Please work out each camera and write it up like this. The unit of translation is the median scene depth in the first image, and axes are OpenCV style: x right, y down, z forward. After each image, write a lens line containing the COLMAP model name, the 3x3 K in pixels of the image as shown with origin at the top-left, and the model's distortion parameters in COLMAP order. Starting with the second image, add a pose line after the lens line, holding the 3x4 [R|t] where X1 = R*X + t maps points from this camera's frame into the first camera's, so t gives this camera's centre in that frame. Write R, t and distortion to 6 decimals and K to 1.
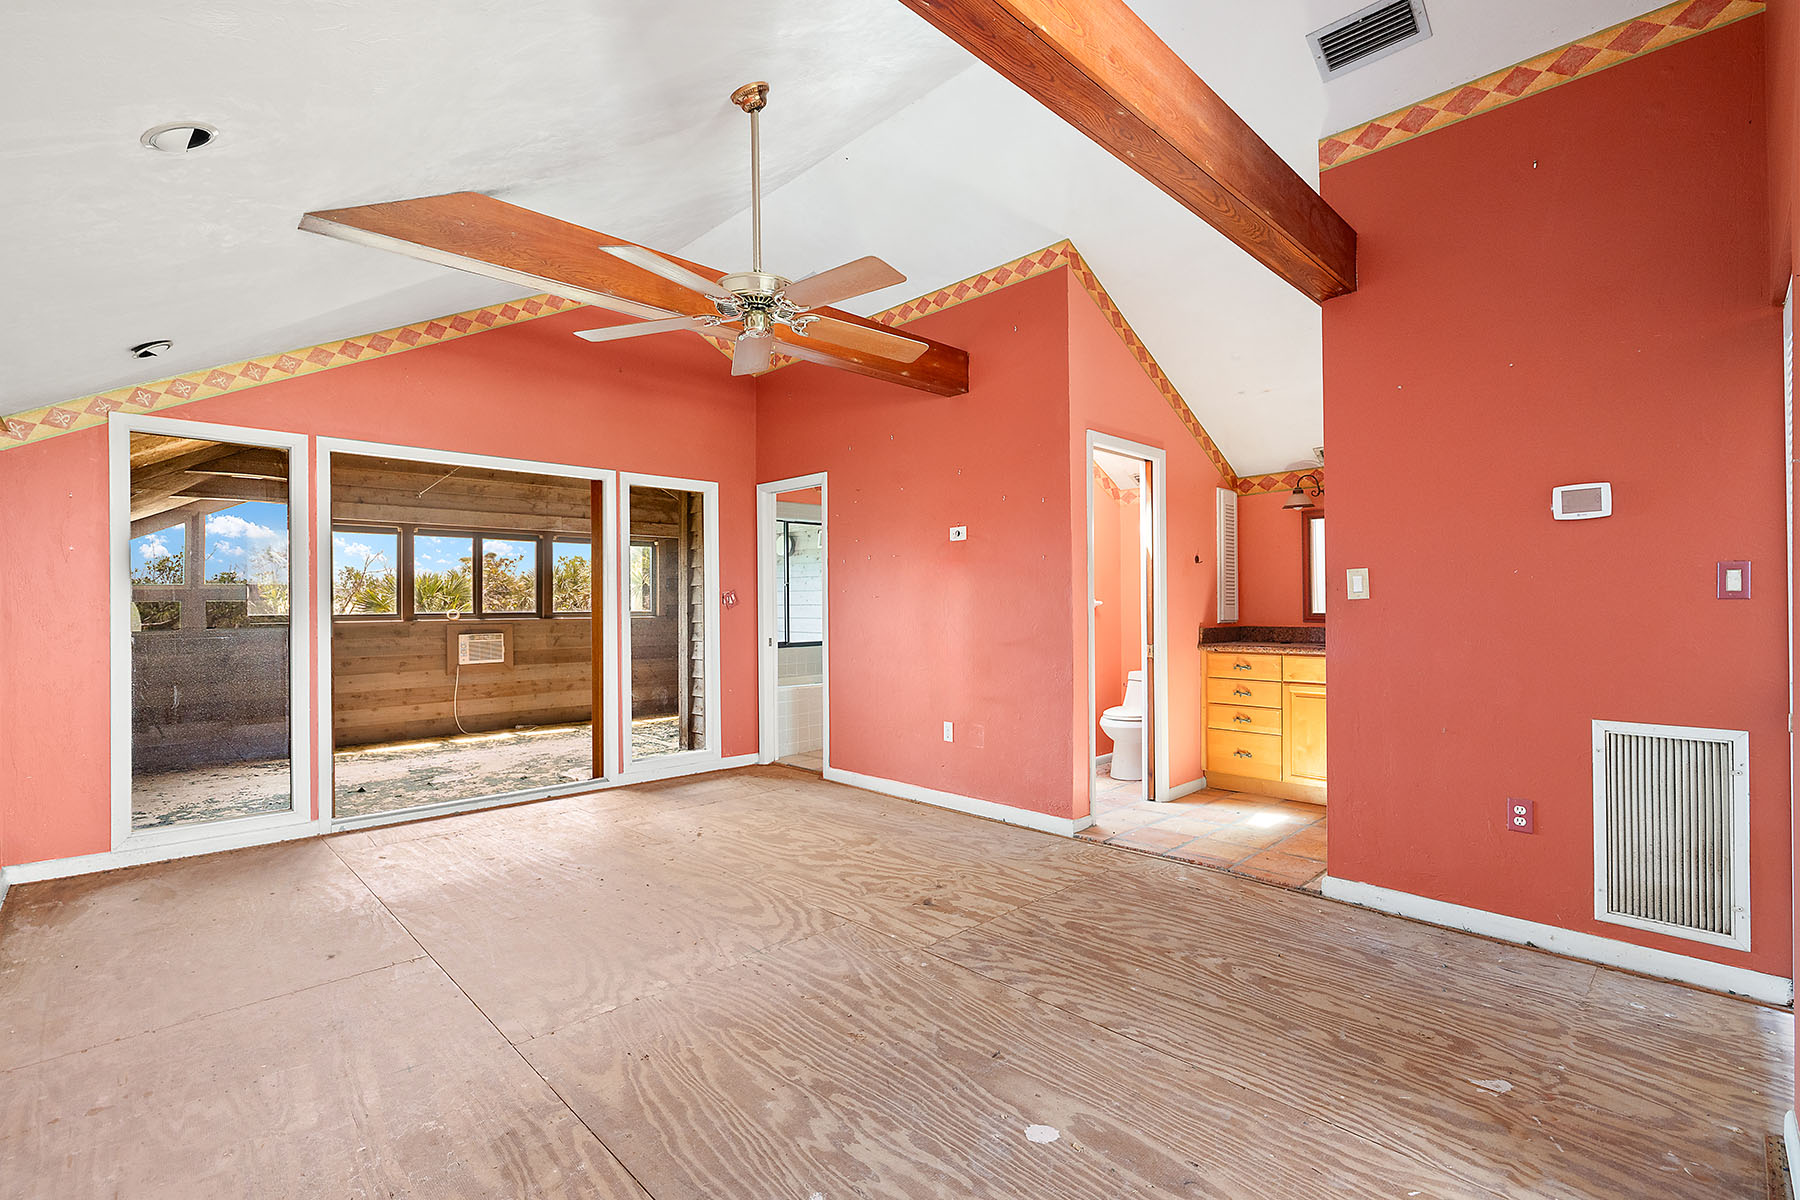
lens RADIAL K [[815.8, 0, 899.2], [0, 815.8, 560.9], [0, 0, 1]] dist [-0.003754, 0.002166]
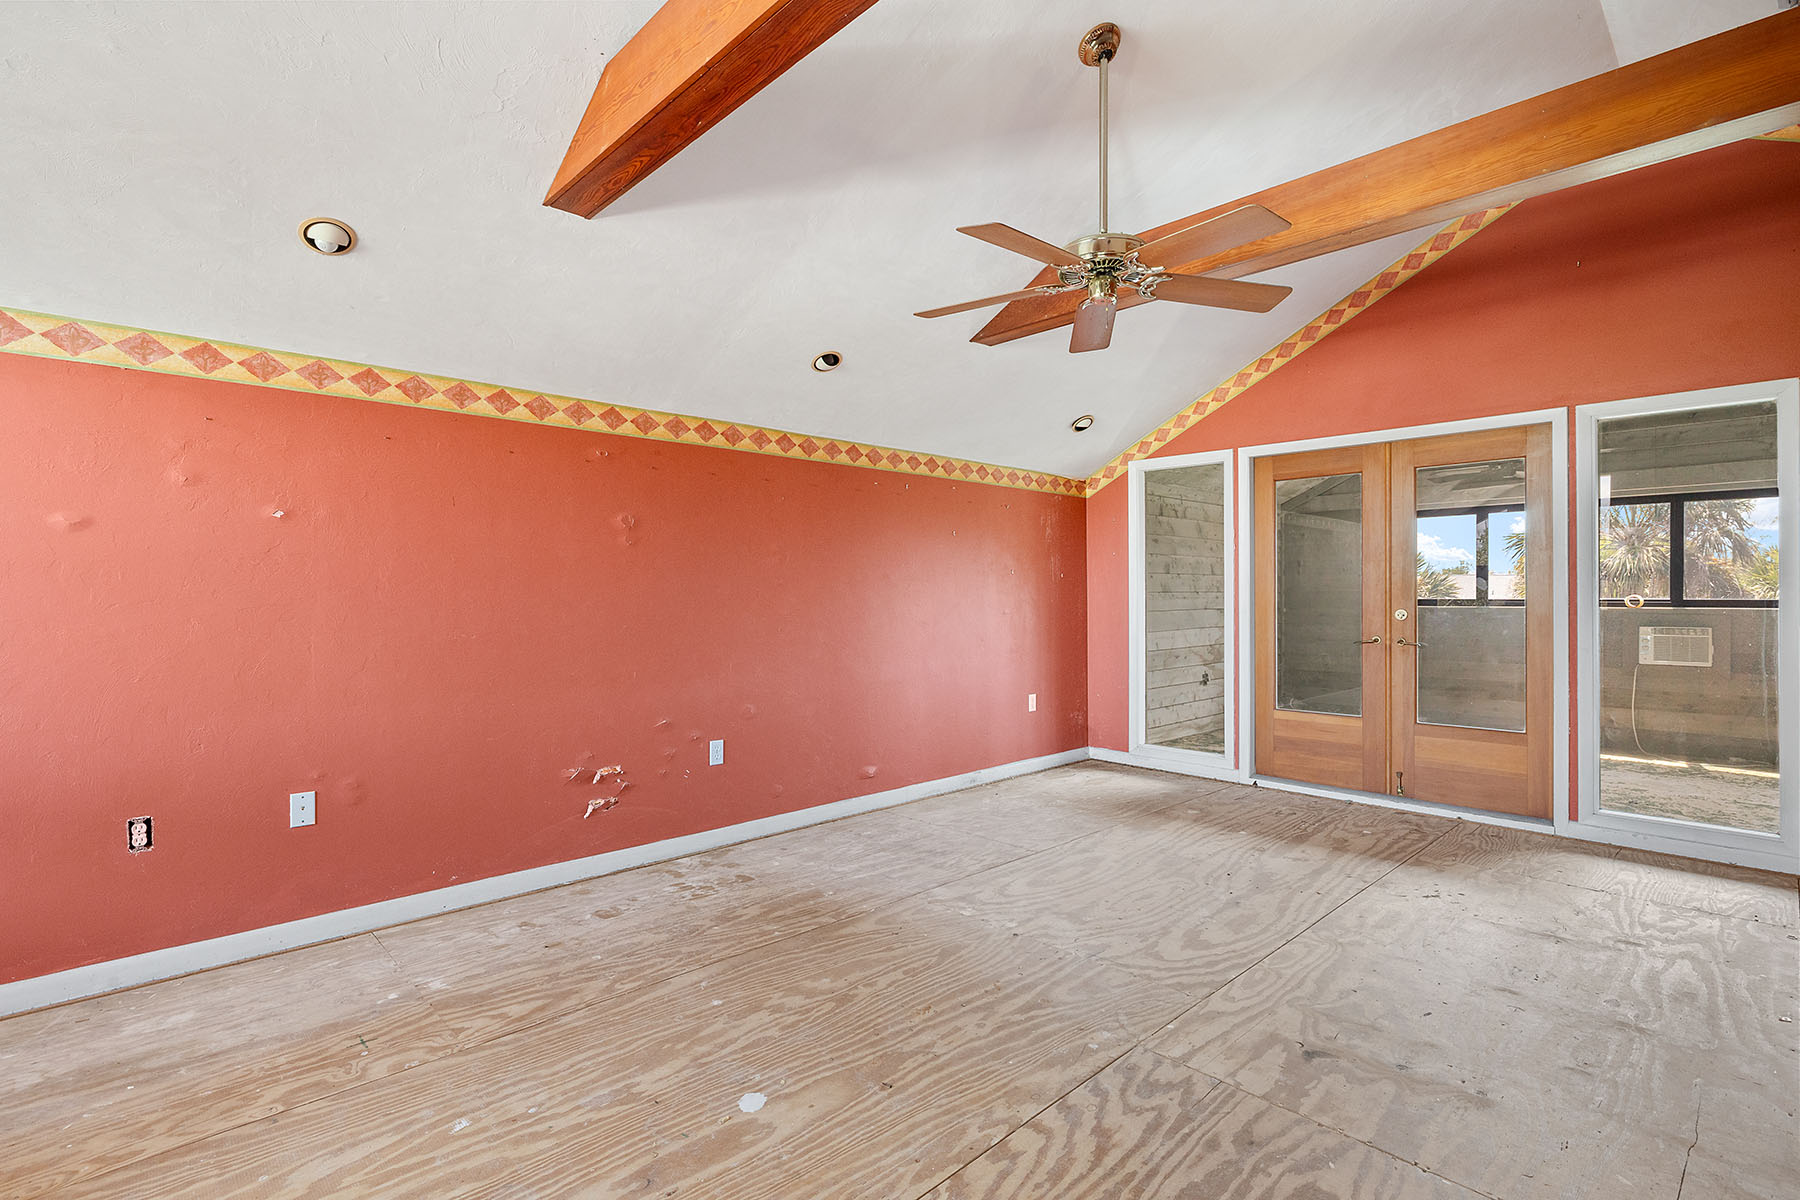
lens RADIAL K [[853.7, 0, 901.8], [0, 853.7, 565.3], [0, 0, 1]] dist [-0.006037, 0.001064]
pose [[-0.012329, -0.026666, -0.999568, 0.854213], [0.054842, 0.998122, -0.027303, 0.039203], [0.998419, -0.055155, -0.010843, 0.828947]]
